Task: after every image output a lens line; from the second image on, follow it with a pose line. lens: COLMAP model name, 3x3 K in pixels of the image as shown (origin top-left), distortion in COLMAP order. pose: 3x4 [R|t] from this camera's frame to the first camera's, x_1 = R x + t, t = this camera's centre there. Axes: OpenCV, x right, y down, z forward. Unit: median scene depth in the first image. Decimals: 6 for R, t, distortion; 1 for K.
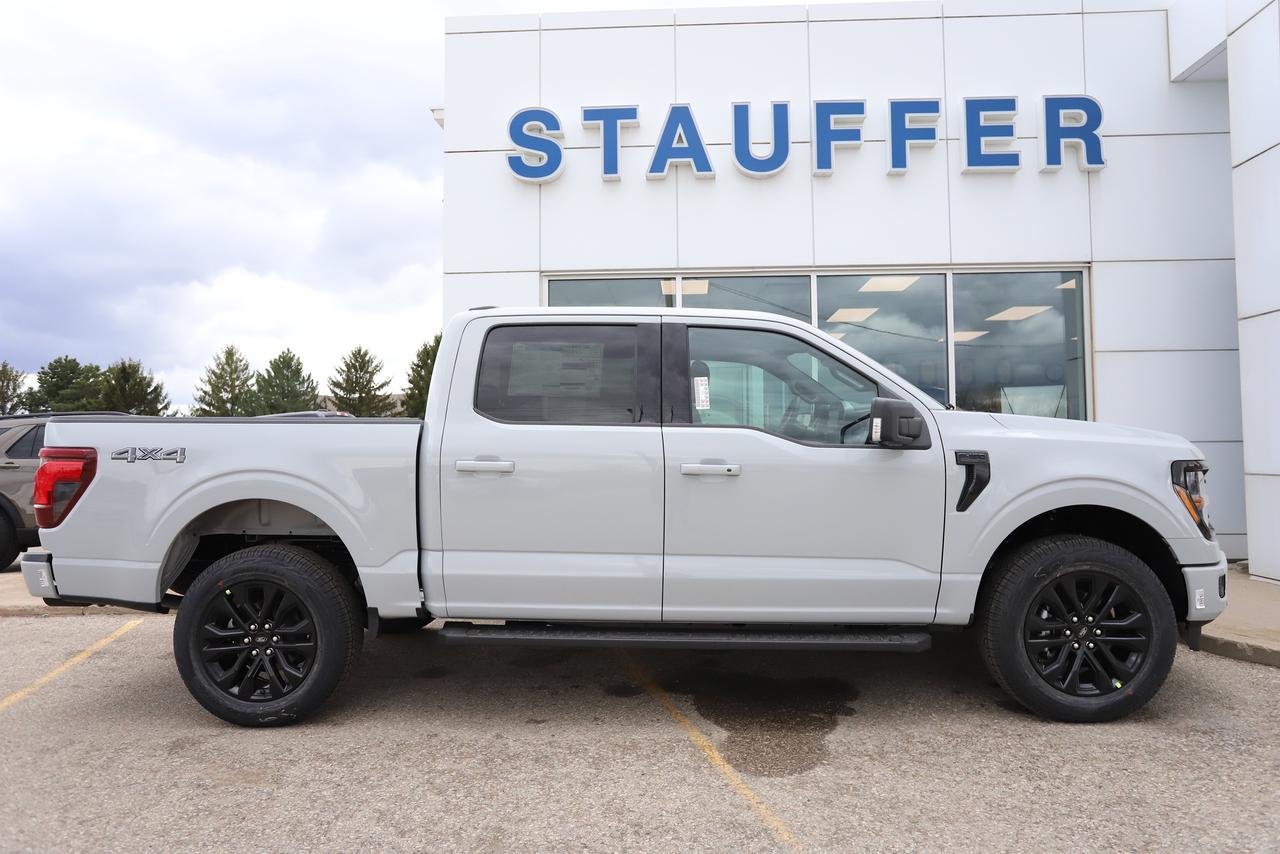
lens RADIAL K [[820.7, 0, 642.4], [0, 820.7, 412.7], [0, 0, 1]] dist [-0.054890, 0.049596]
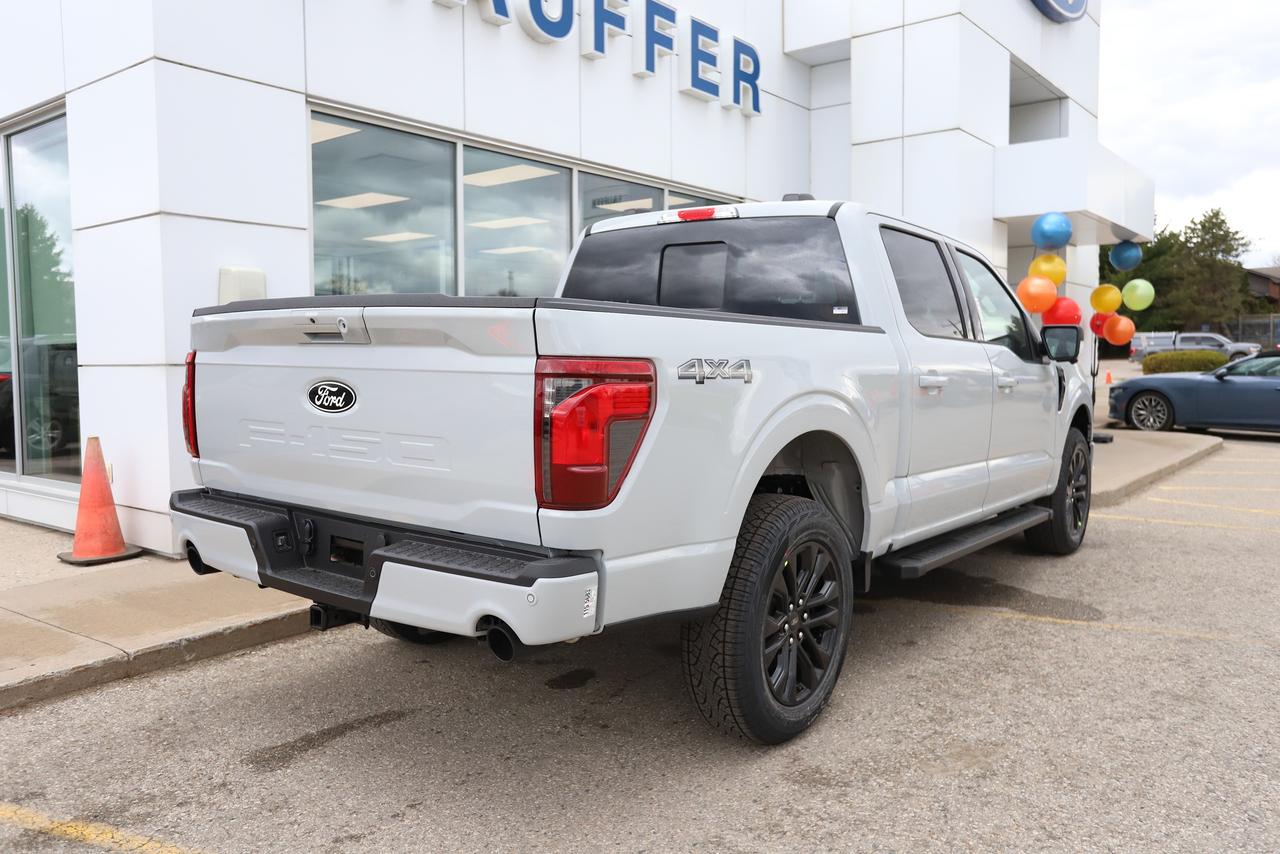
lens RADIAL K [[986.0, 0, 653.4], [0, 986.0, 427.7], [0, 0, 1]] dist [-0.042575, 0.084964]
pose [[0.564392, -0.049319, 0.824032, -1.293355], [-0.036543, 0.995743, 0.084625, 0.034950], [-0.824698, -0.077874, 0.560187, 0.632161]]
